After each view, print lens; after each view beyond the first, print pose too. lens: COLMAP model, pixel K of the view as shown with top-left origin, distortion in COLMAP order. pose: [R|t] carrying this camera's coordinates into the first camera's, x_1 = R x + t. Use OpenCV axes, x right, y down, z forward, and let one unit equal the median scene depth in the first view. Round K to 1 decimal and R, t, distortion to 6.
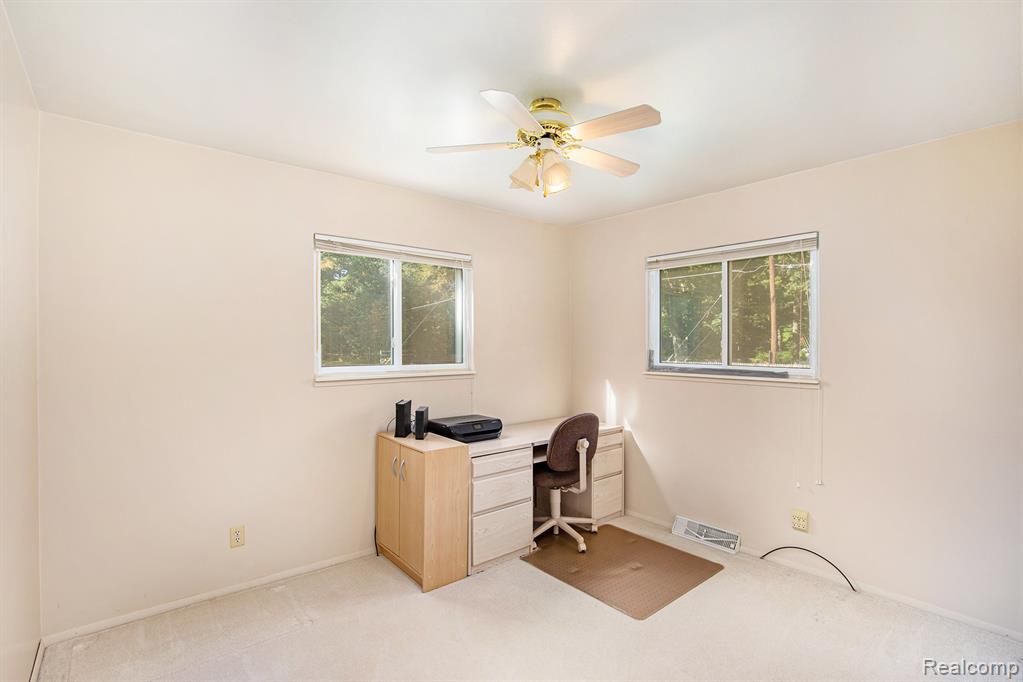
lens RADIAL K [[472.5, 0, 510.0], [0, 472.5, 343.4], [0, 0, 1]] dist [-0.045899, 0.012545]
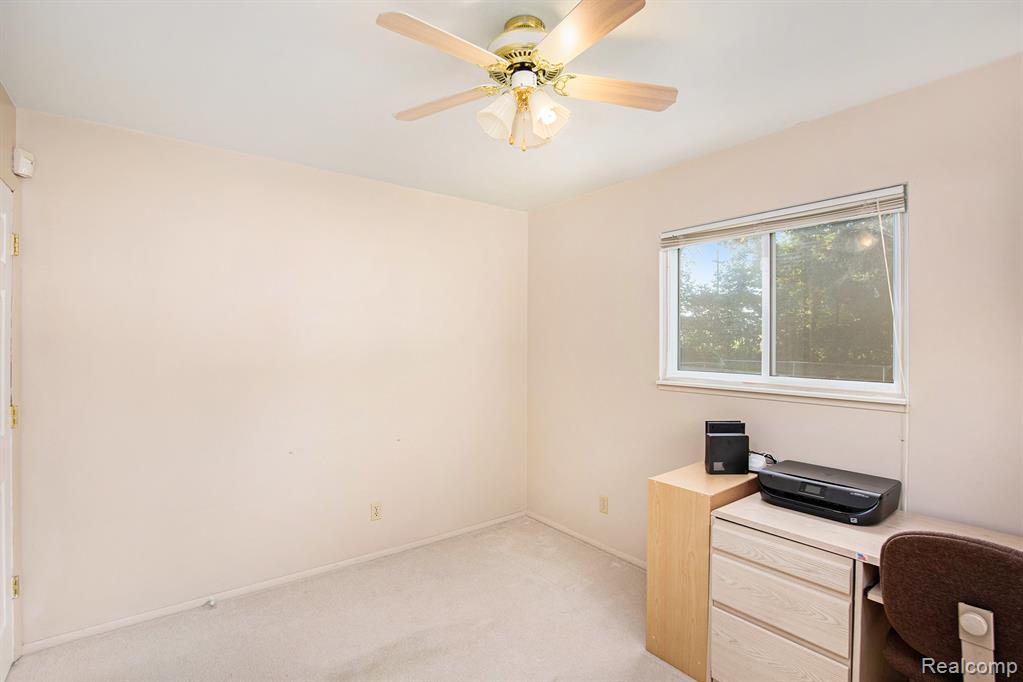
lens RADIAL K [[472.5, 0, 510.0], [0, 472.5, 343.4], [0, 0, 1]] dist [-0.045899, 0.012545]
pose [[-0.043929, -0.001874, -0.999033, 0.648658], [-0.005018, 0.999986, -0.001655, -0.002188], [0.999022, 0.004941, -0.043938, 0.801764]]
